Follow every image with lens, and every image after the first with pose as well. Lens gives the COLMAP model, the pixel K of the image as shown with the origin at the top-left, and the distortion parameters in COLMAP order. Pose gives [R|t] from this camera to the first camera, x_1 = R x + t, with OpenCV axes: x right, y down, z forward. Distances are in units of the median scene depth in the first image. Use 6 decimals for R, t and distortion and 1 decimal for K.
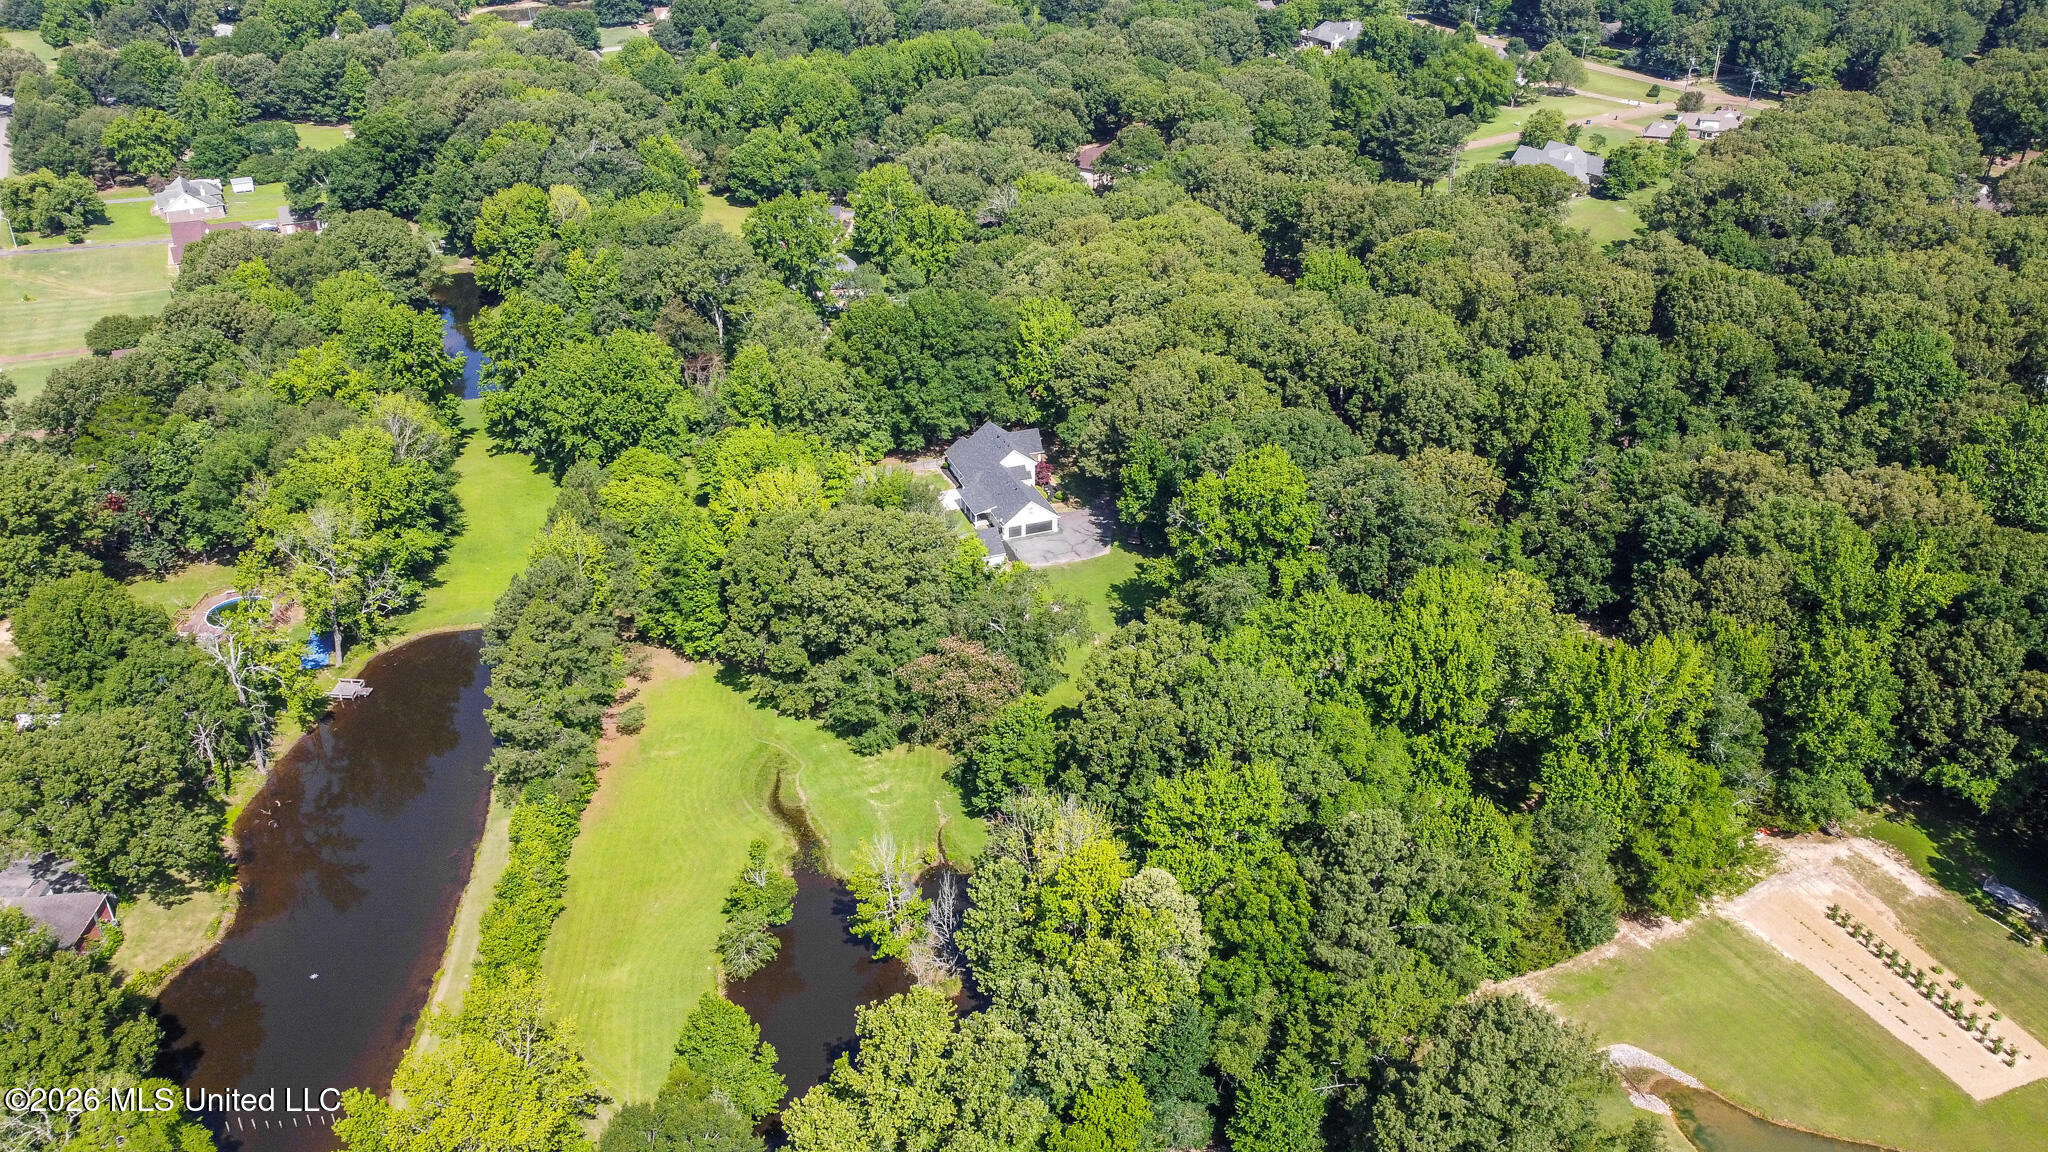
lens RADIAL K [[1598.3, 0, 1026.5], [0, 1598.3, 574.5], [0, 0, 1]] dist [0.007470, -0.006669]
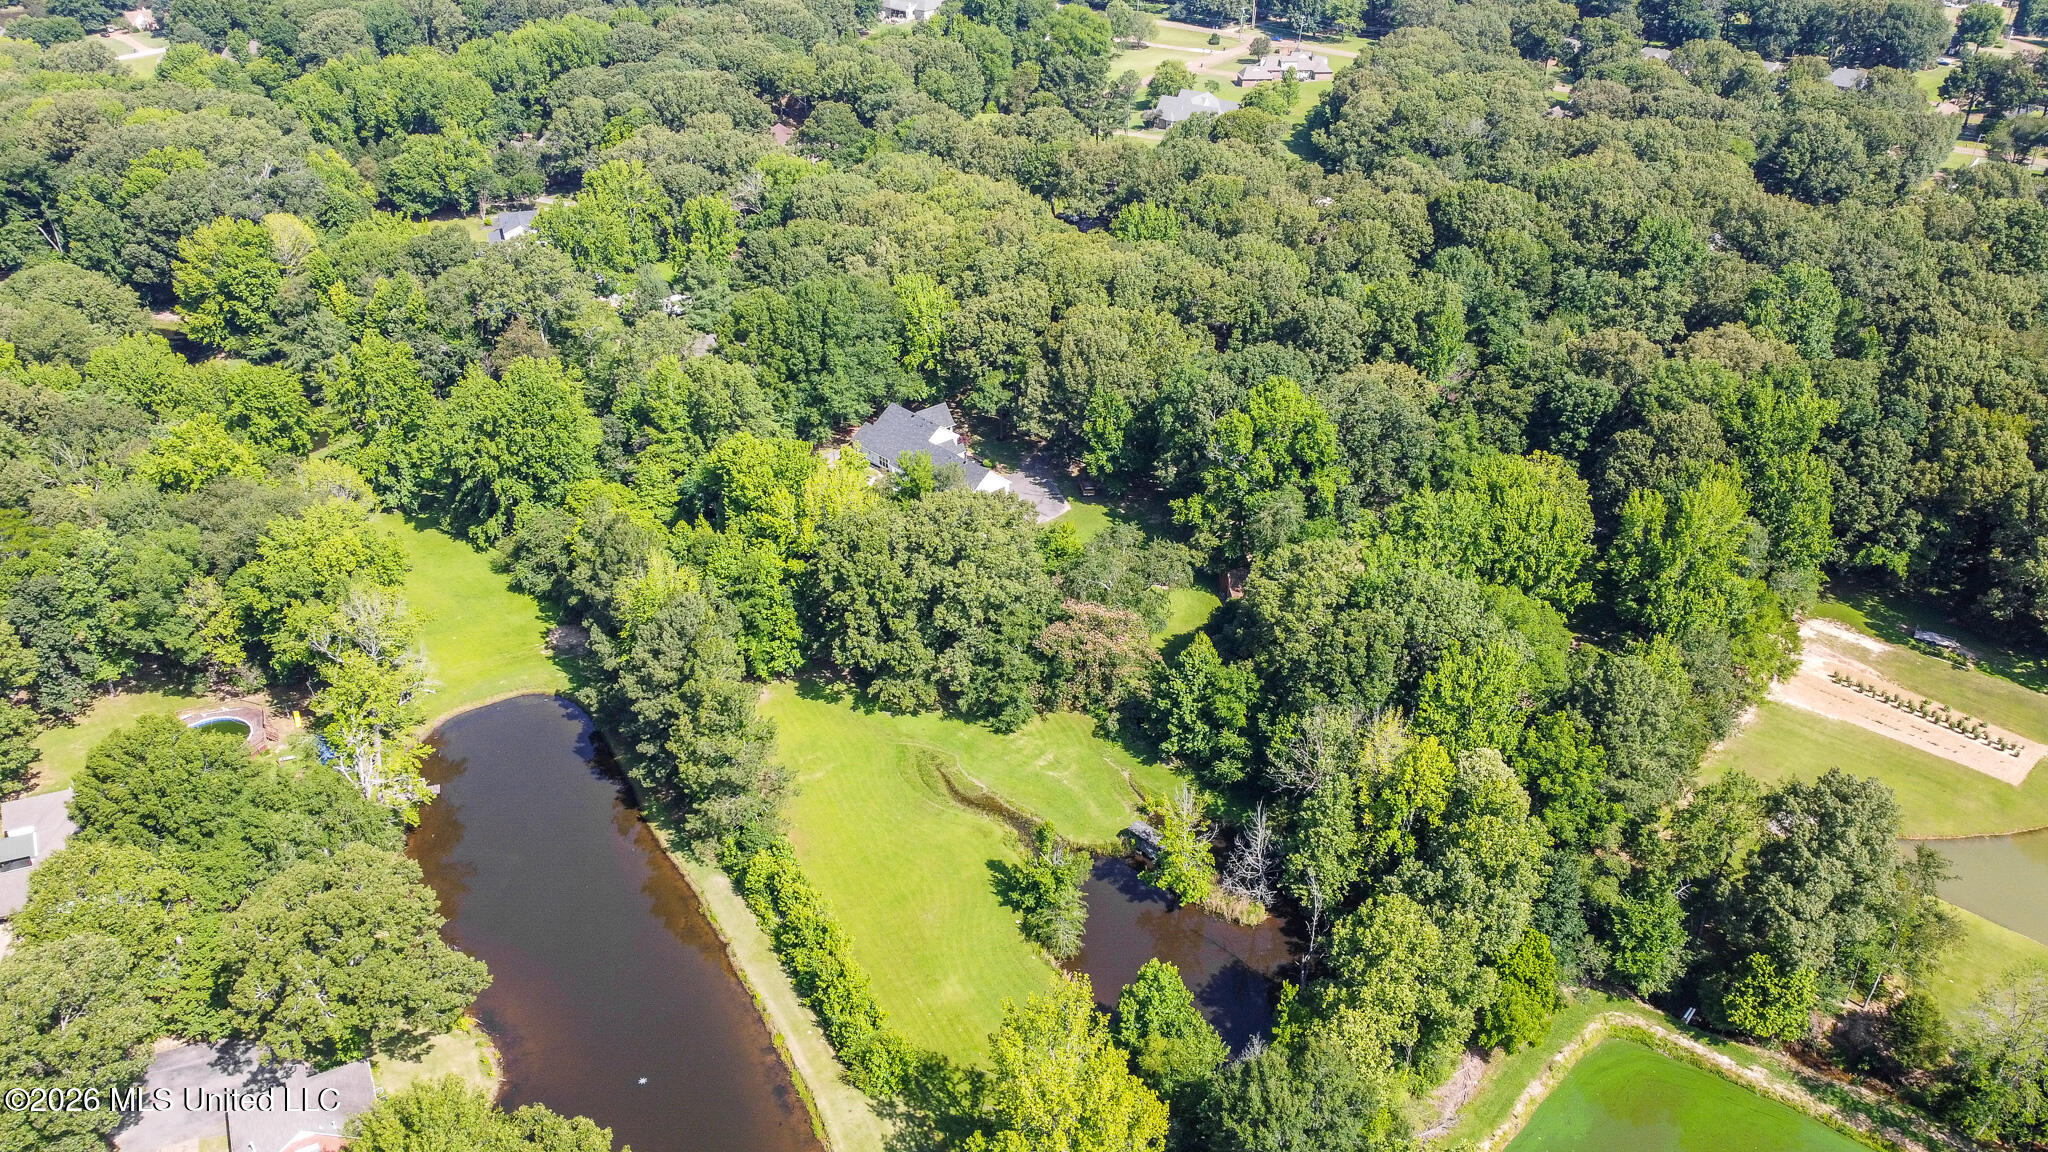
lens RADIAL K [[1598.3, 0, 1025.9], [0, 1598.3, 576.7], [0, 0, 1]] dist [0.007470, -0.006669]
pose [[0.916013, -0.179015, 0.358989, -0.342972], [0.173174, 0.983689, 0.048651, -0.024472], [-0.361843, 0.017603, 0.932073, 0.045057]]
